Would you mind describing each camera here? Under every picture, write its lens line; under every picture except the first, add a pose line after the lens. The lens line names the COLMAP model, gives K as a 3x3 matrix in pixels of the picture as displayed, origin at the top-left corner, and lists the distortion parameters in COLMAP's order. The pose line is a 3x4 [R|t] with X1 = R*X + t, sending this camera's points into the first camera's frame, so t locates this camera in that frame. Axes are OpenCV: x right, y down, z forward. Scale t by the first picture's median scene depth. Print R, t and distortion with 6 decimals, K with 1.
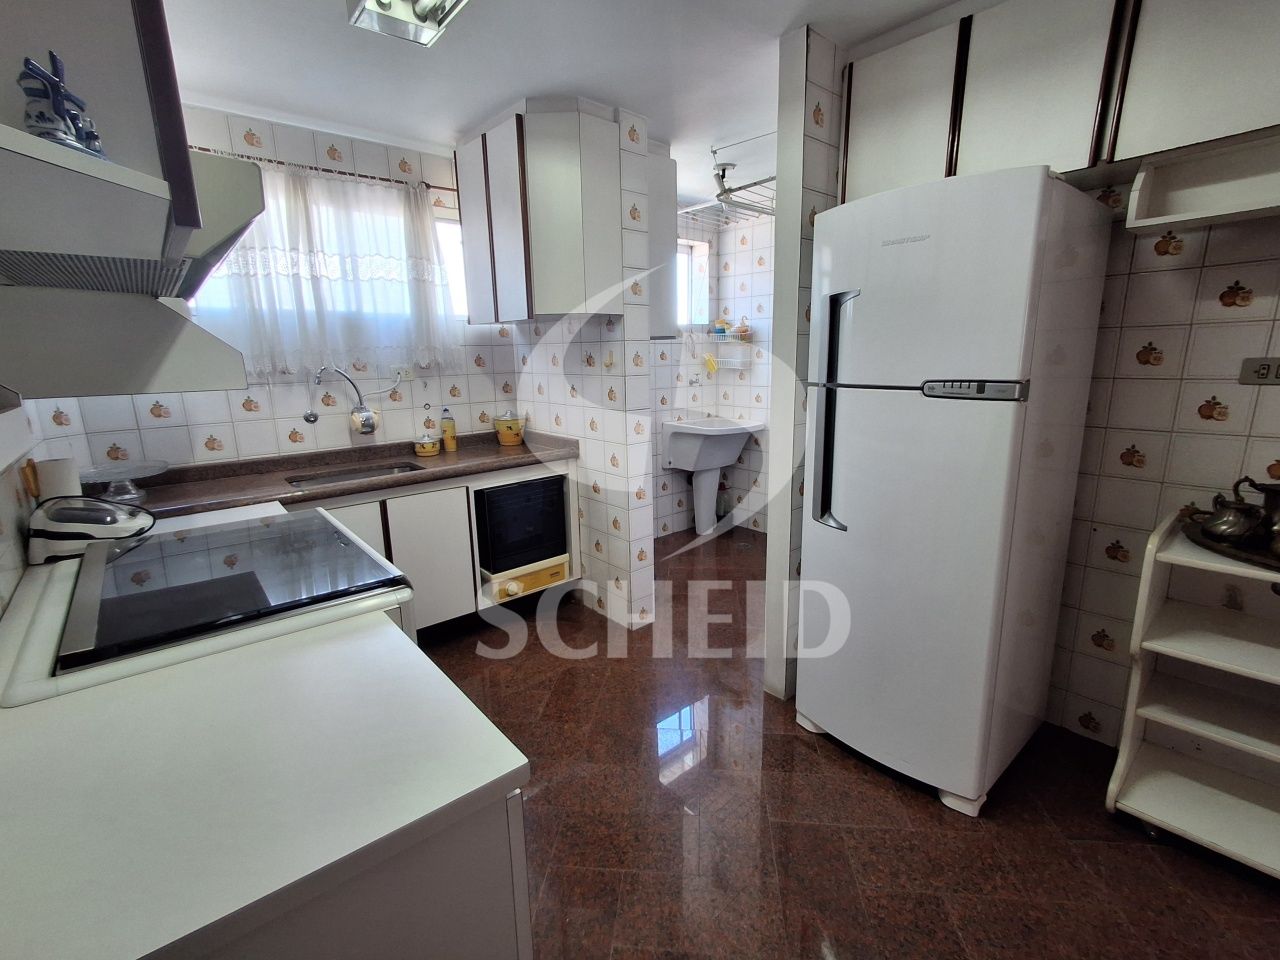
lens RADIAL K [[584.0, 0, 638.8], [0, 584.0, 480.5], [0, 0, 1]] dist [0.000156, 0.000069]
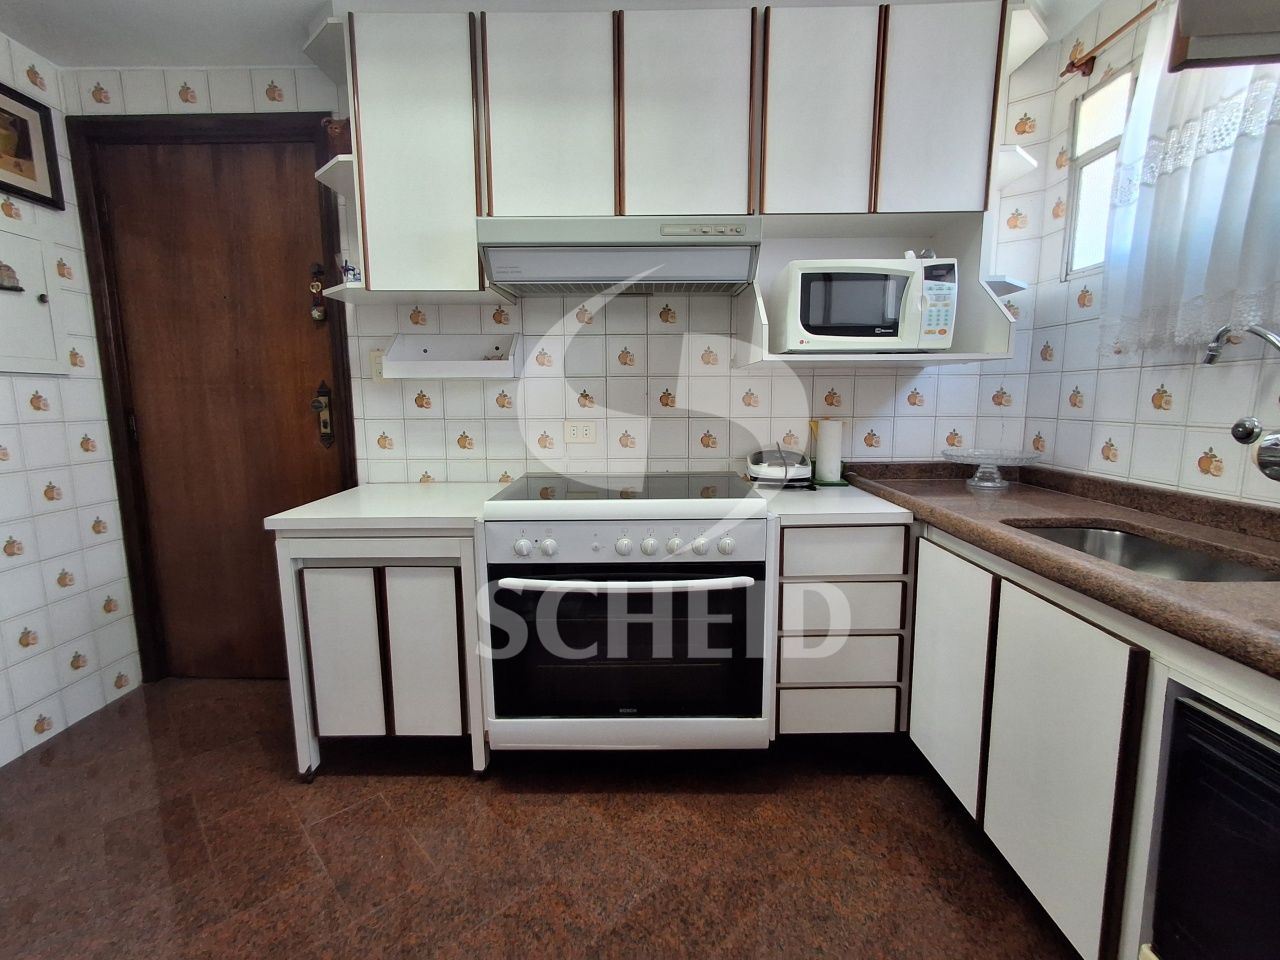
lens RADIAL K [[584.0, 0, 636.6], [0, 584.0, 482.5], [0, 0, 1]] dist [0.000156, 0.000069]
pose [[-0.651227, 0.128599, -0.747908, 0.171919], [-0.143590, 0.946854, 0.287836, -0.157937], [0.745175, 0.294838, -0.598151, 1.090568]]
